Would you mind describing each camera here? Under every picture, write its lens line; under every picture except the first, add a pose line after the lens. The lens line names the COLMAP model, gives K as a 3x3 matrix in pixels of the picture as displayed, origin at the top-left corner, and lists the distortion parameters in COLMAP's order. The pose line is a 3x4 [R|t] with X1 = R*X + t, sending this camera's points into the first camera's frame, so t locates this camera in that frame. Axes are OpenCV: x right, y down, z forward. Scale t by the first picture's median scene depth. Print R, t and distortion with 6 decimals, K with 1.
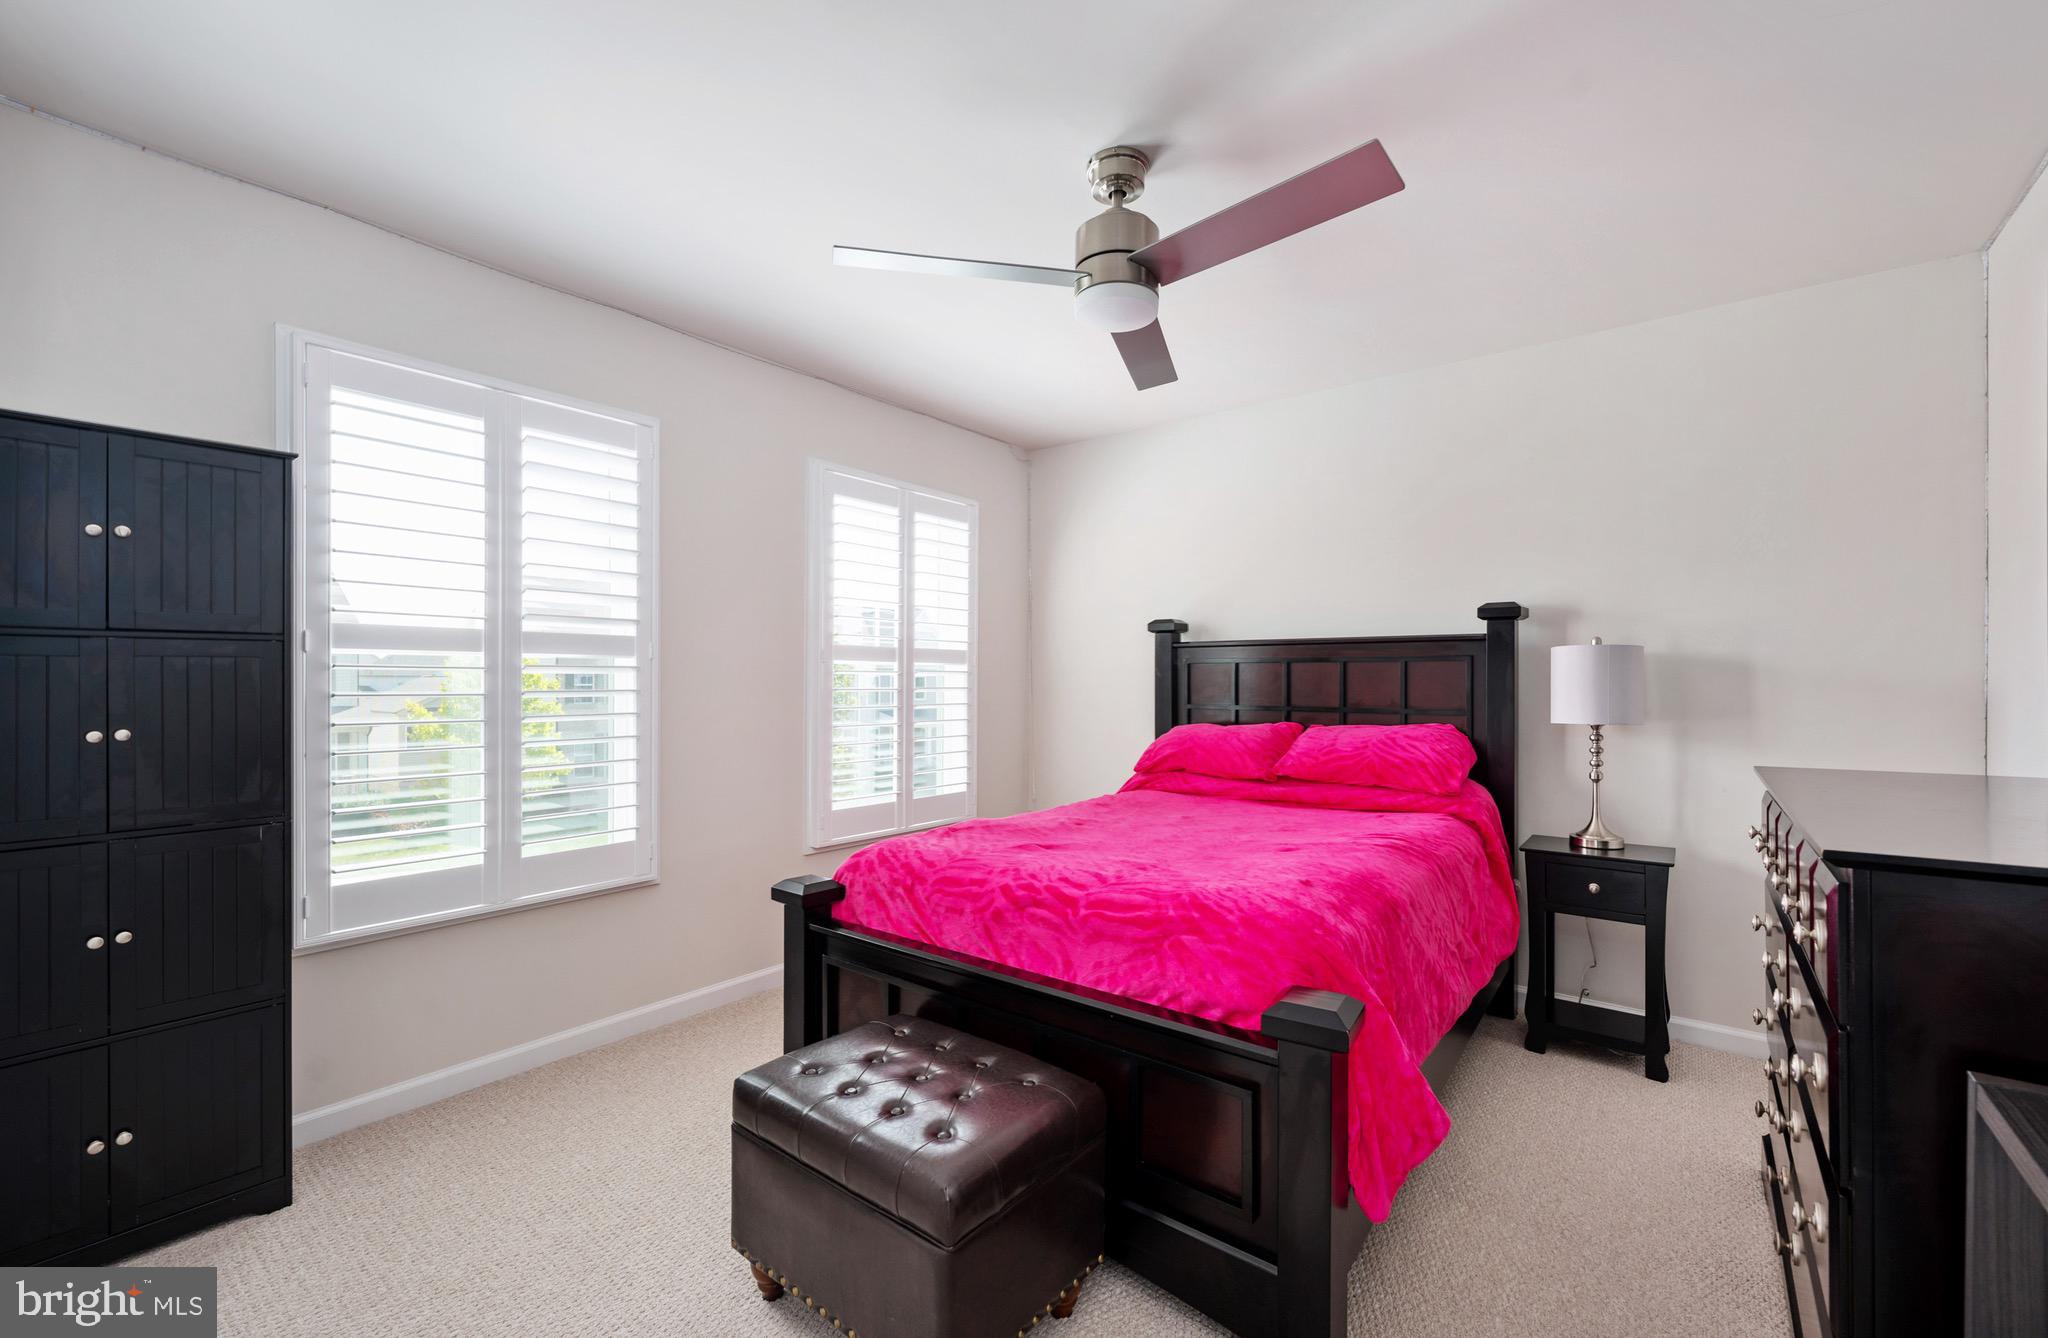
lens RADIAL K [[837.3, 0, 1026.6], [0, 837.3, 679.5], [0, 0, 1]] dist [0.000204, 0.000129]
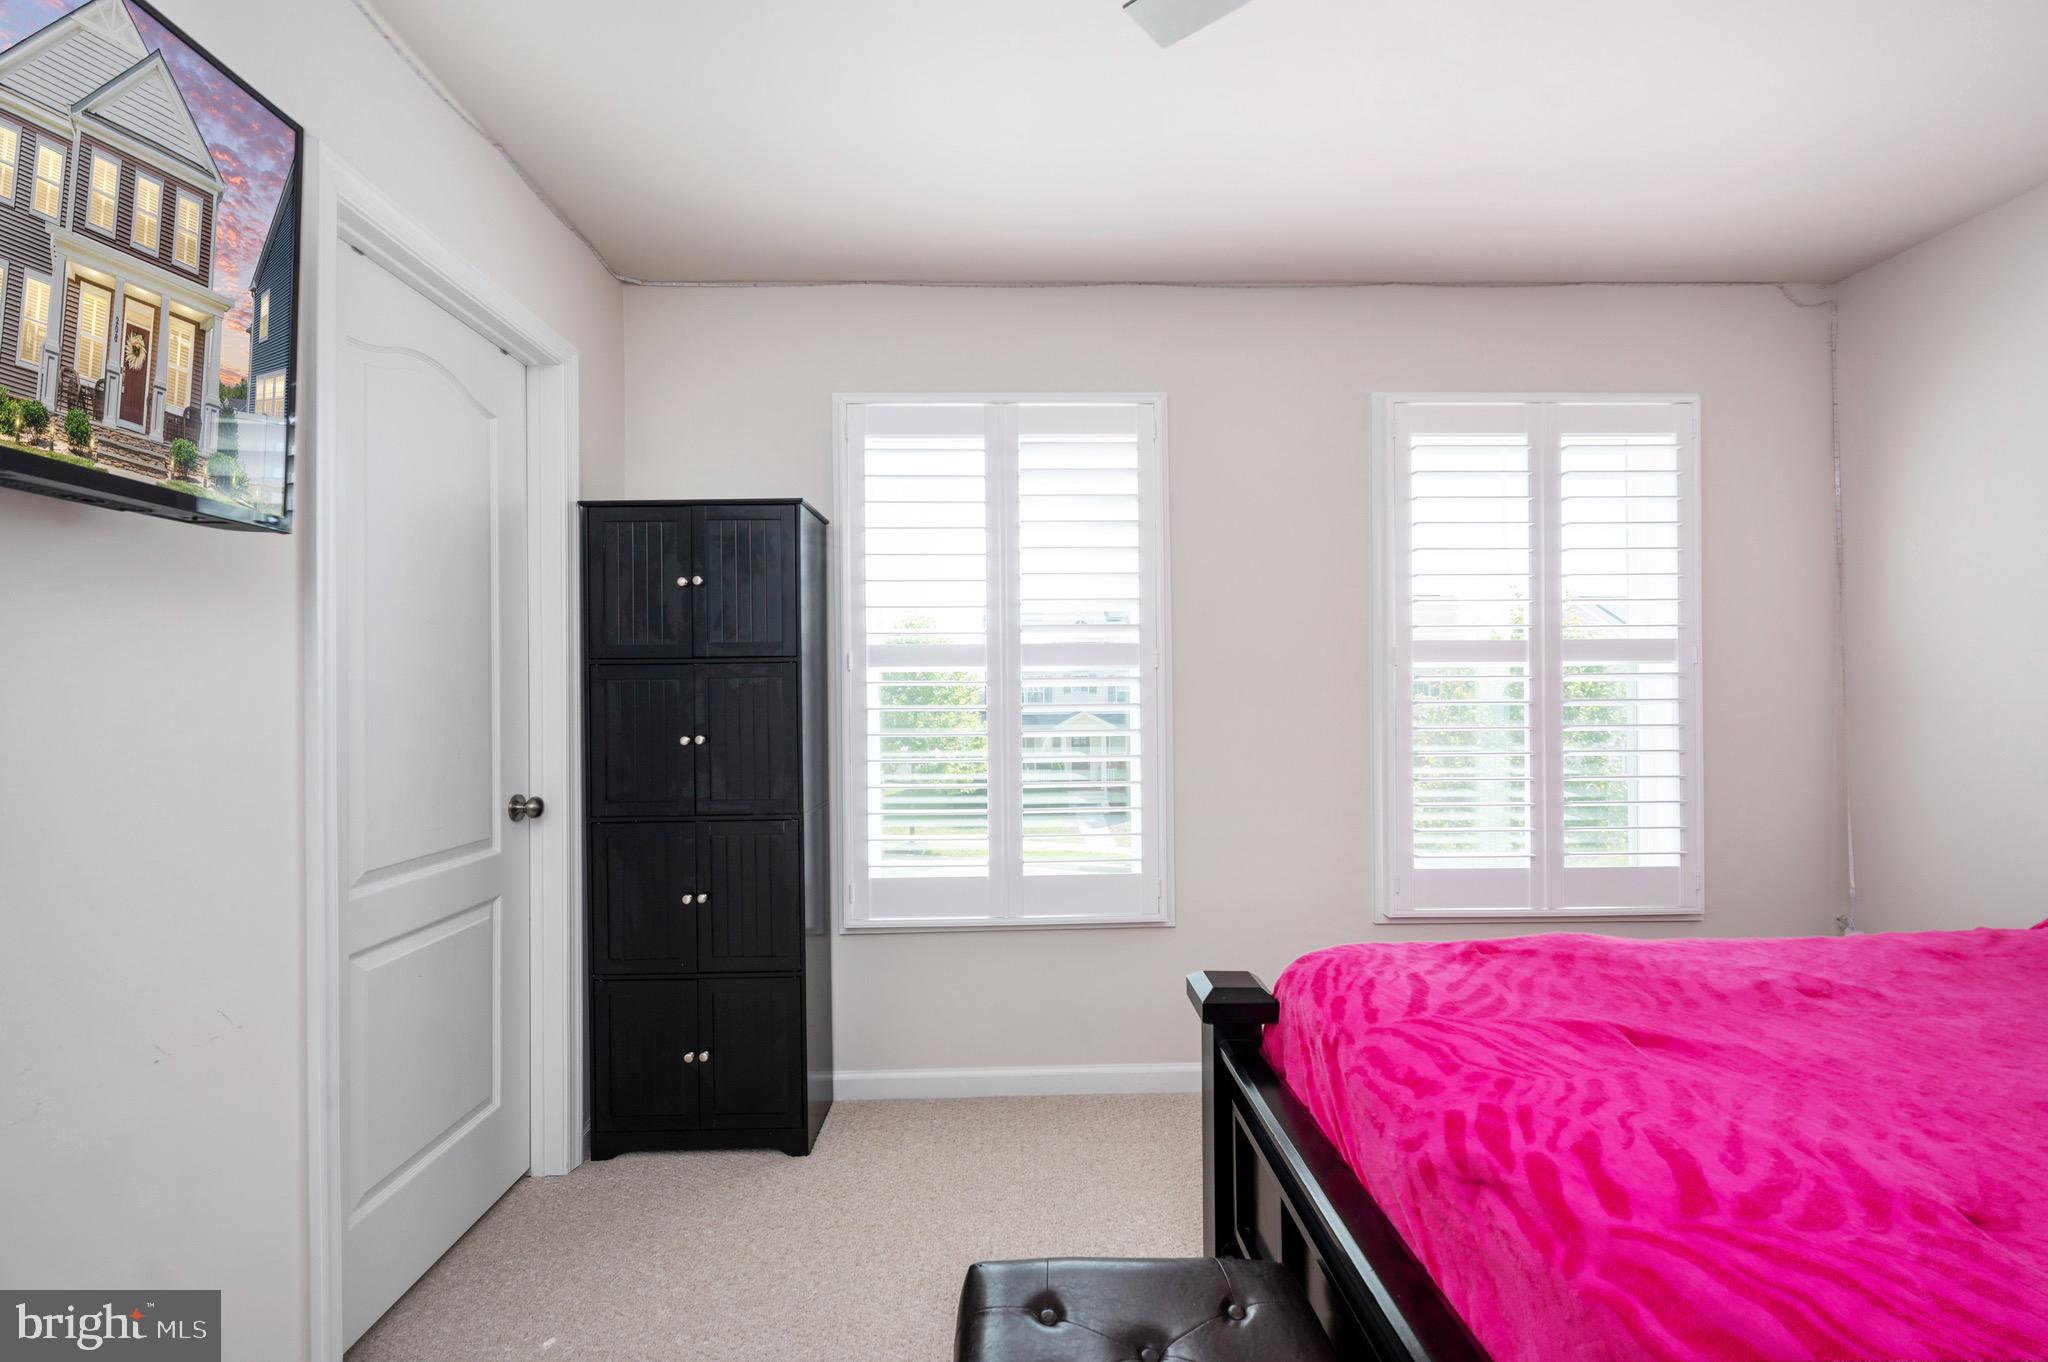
lens RADIAL K [[825.7, 0, 1021.9], [0, 825.7, 687.4], [0, 0, 1]] dist [0.000981, 0.000164]
pose [[0.642163, -0.013301, -0.766452, 0.101976], [0.011215, 0.999905, -0.007956, 0.000920], [0.766486, -0.003487, 0.642252, 0.283305]]
